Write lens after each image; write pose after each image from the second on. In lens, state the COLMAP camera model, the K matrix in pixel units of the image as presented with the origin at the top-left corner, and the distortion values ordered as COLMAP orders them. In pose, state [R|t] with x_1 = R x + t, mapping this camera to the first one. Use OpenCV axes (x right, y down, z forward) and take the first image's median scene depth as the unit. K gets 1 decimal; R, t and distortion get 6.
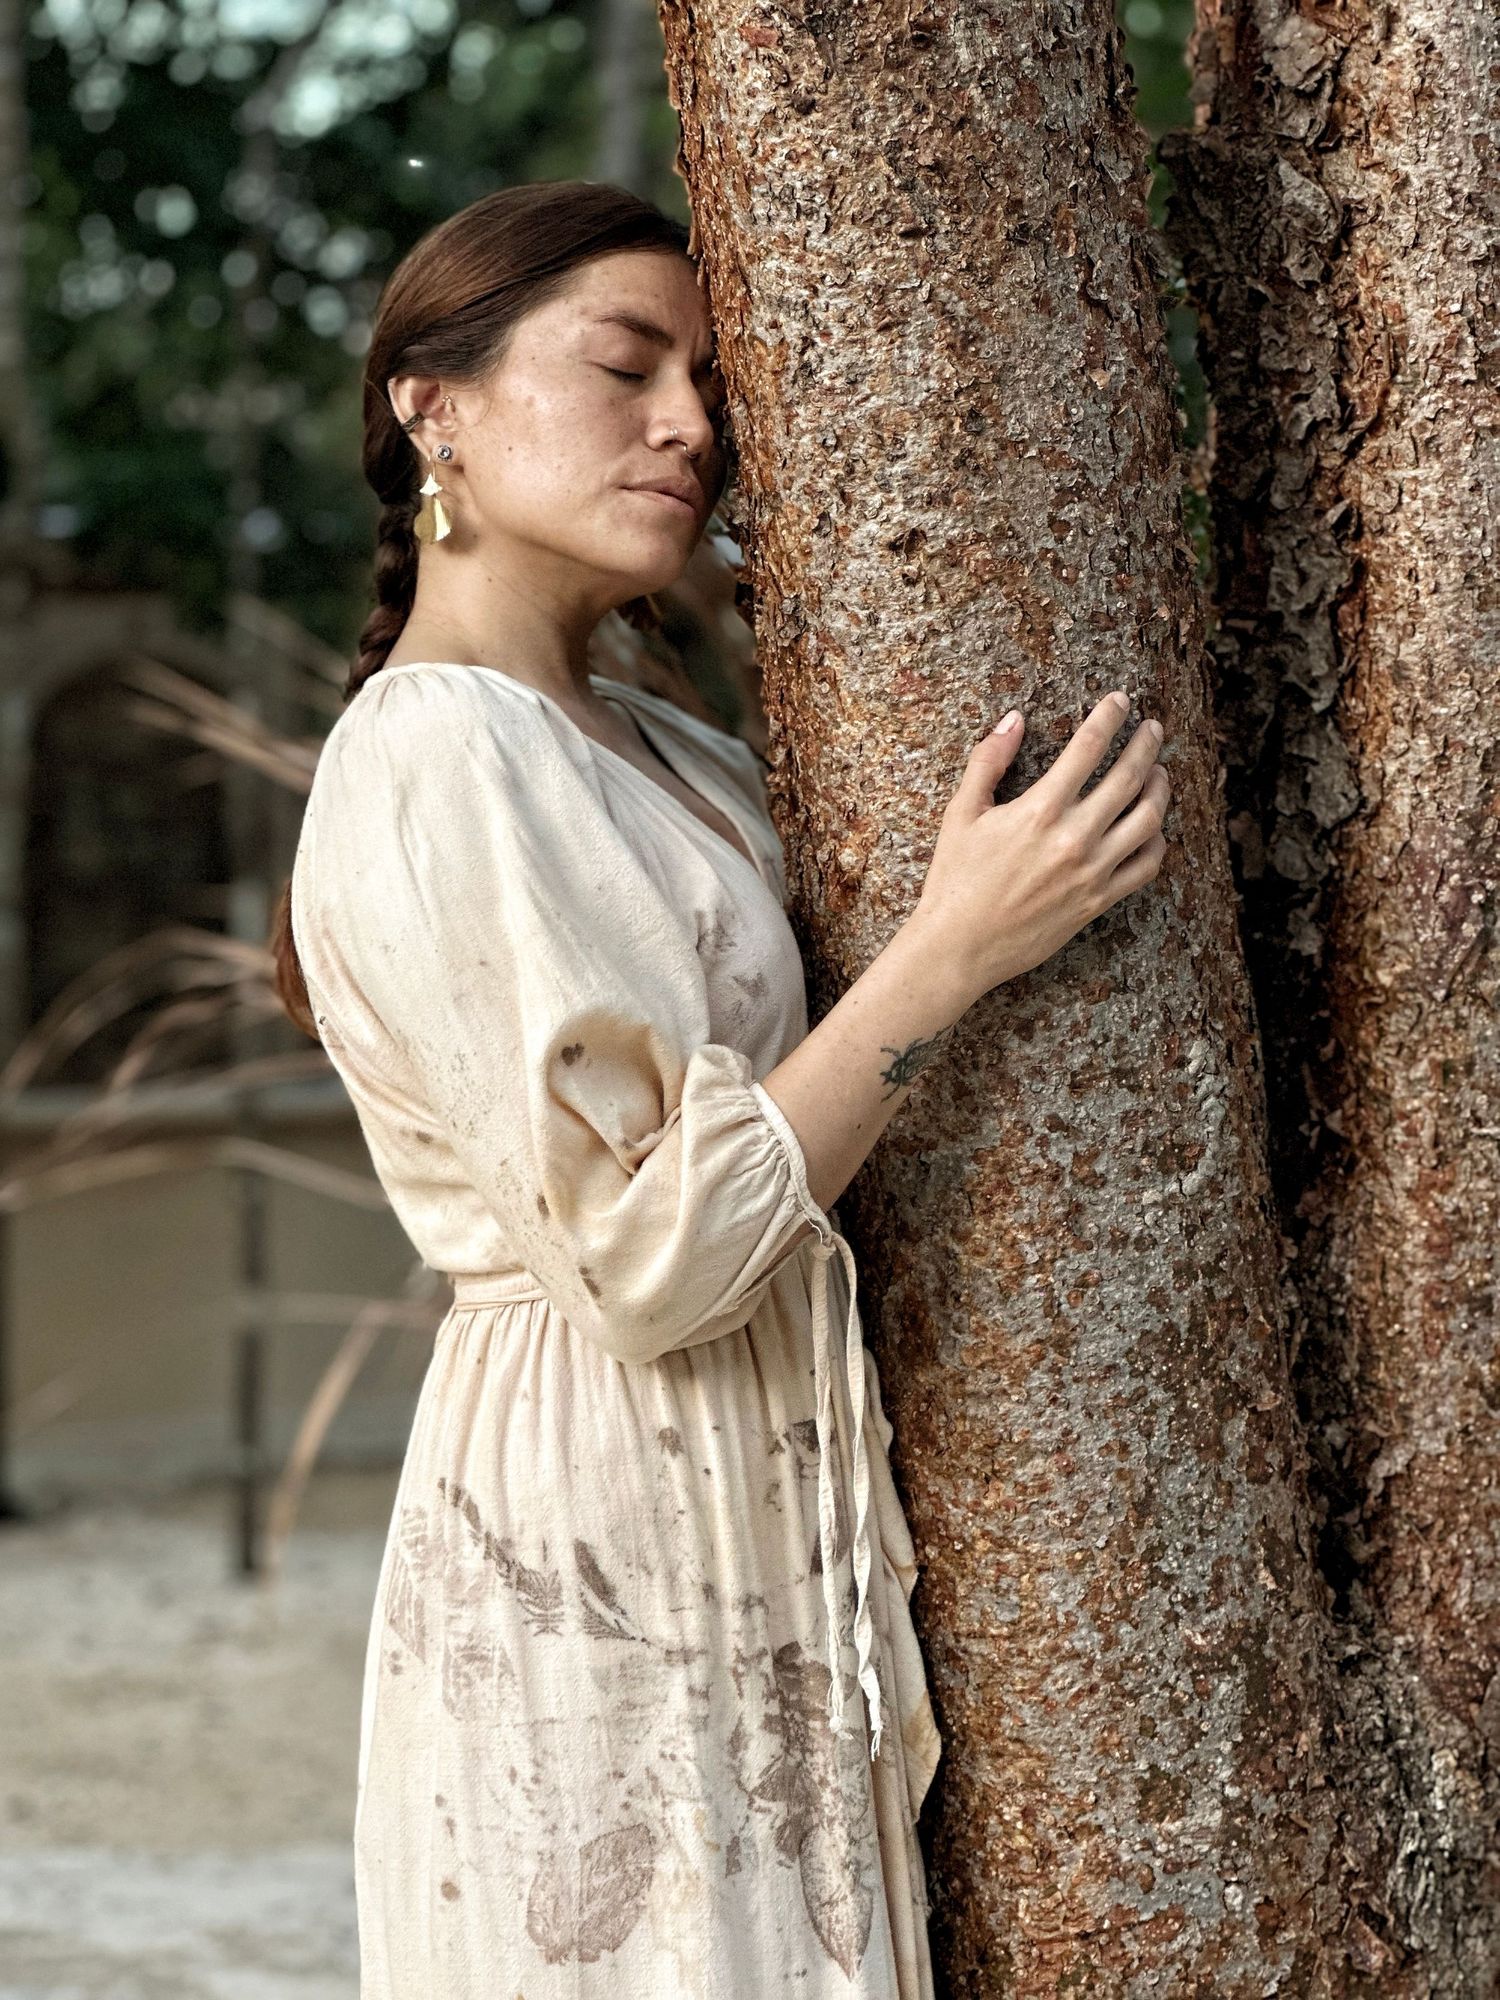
lens RADIAL K [[4465.1, 0, 750.0], [0, 4465.1, 1000.0], [0, 0, 1]] dist [0.050477, 5.310290]
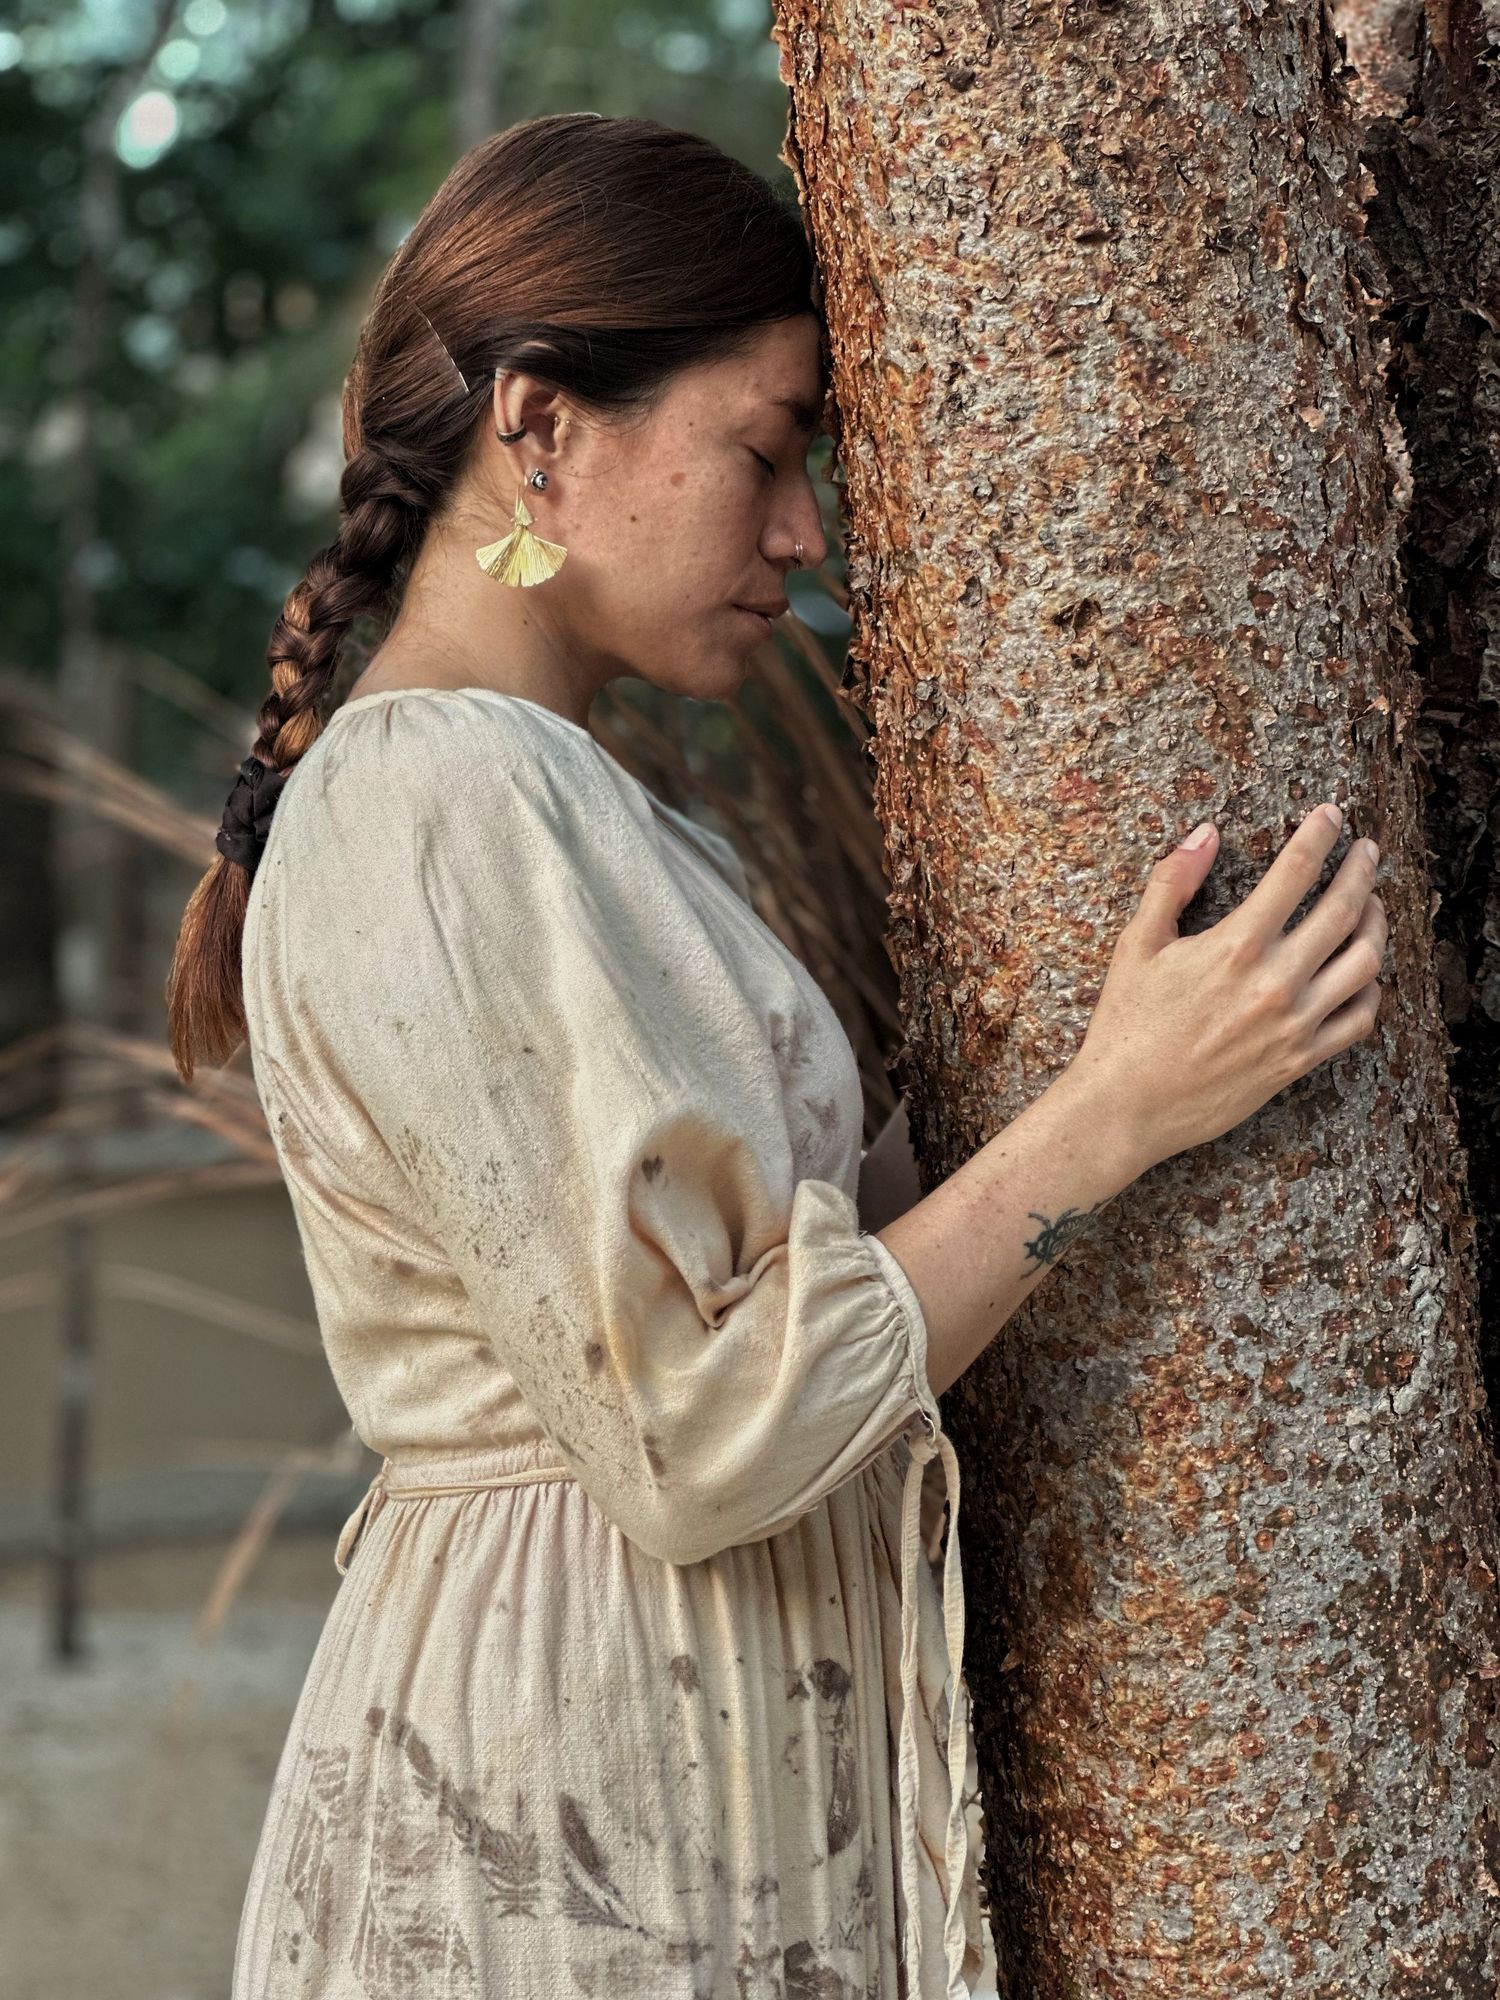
lens RADIAL K [[4452.0, 0, 750.0], [0, 4452.0, 1000.0], [0, 0, 1]] dist [0.324660, 0.155336]
pose [[0.998963, 0.011018, 0.044187, -0.058472], [-0.010611, 0.999899, -0.009437, -0.023301], [-0.044287, 0.008959, 0.998979, 0.182603]]
